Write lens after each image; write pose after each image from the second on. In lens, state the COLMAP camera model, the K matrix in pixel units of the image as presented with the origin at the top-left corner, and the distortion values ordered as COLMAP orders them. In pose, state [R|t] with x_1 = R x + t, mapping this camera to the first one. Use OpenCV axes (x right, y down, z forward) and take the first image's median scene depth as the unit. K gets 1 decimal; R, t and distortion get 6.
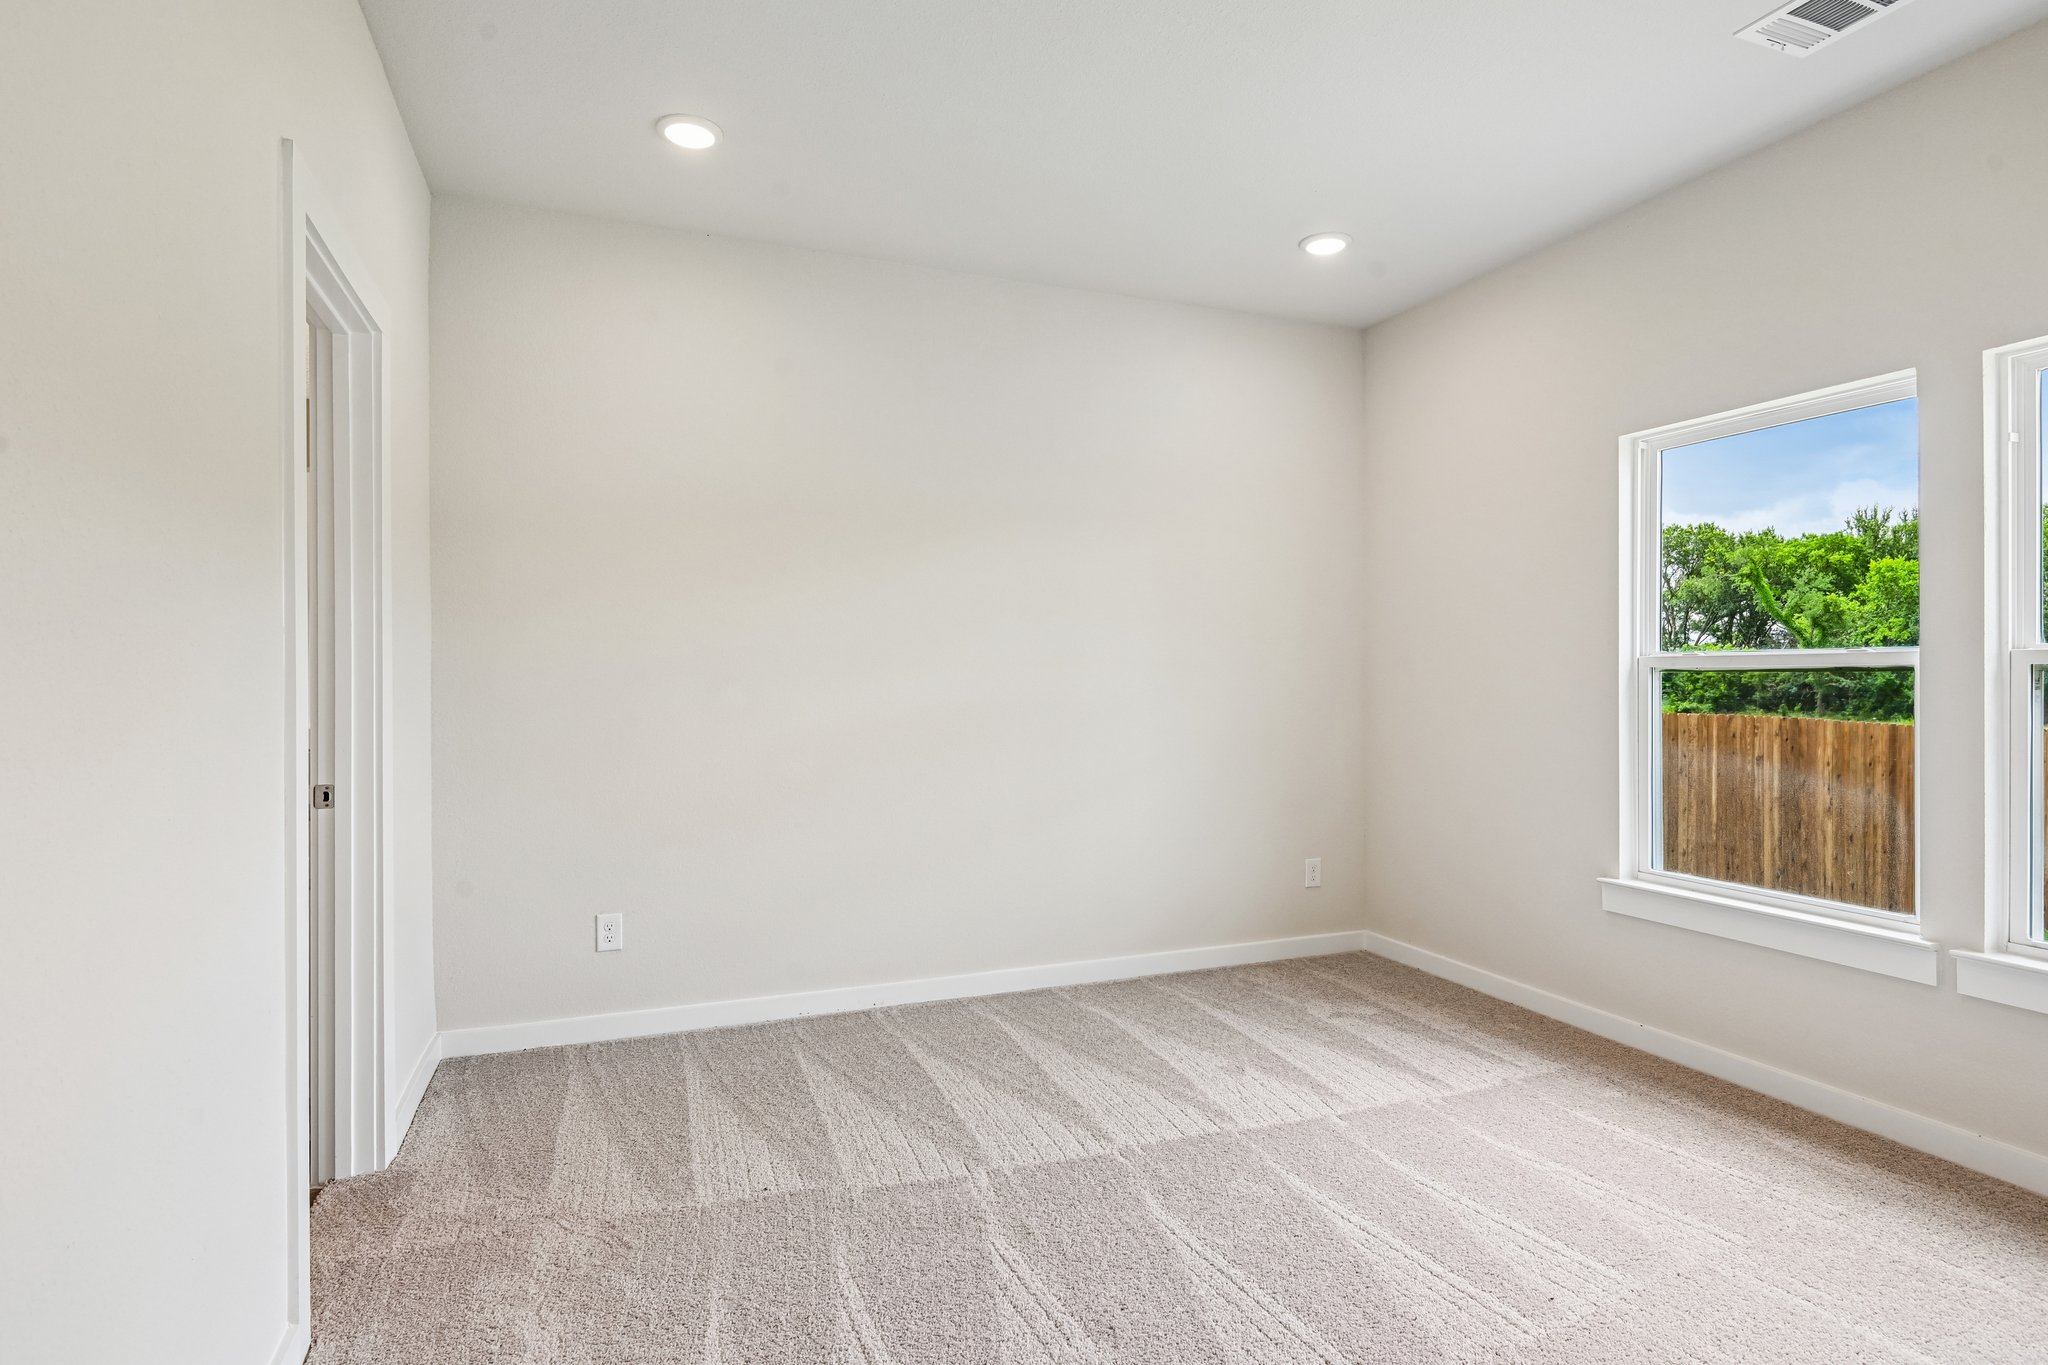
lens RADIAL K [[1083.0, 0, 1024.1], [0, 1083.0, 669.7], [0, 0, 1]] dist [0.000649, -0.008601]
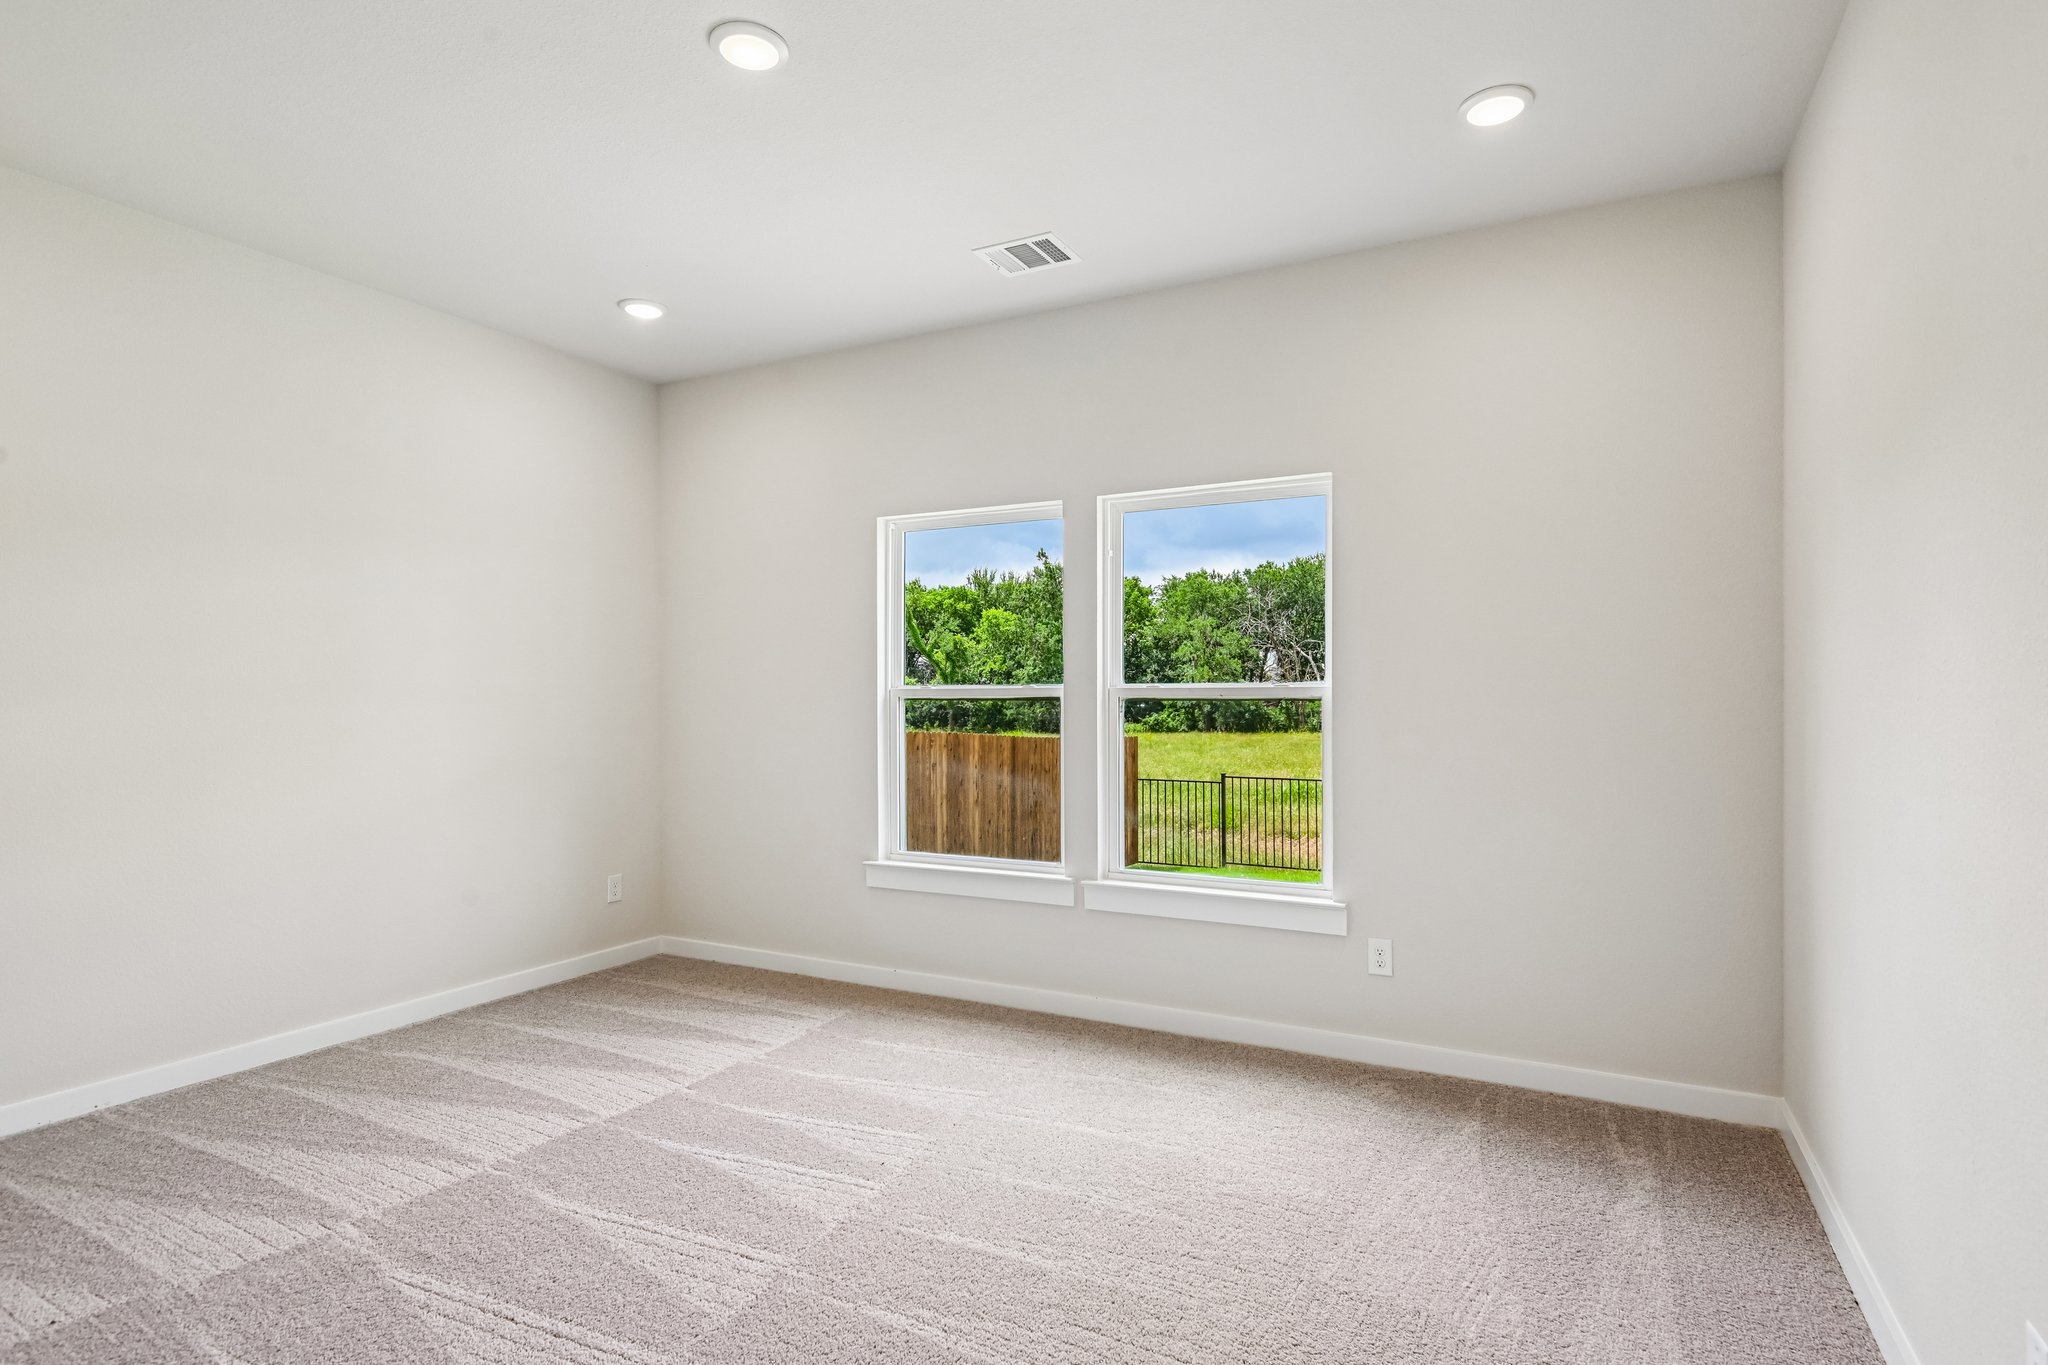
lens RADIAL K [[1059.3, 0, 1035.8], [0, 1059.3, 693.3], [0, 0, 1]] dist [0.002541, -0.008375]
pose [[0.755267, 0.002802, 0.655411, -0.163123], [-0.002761, 0.999996, -0.001092, -0.006716], [-0.655411, -0.000985, 0.755272, -0.091219]]
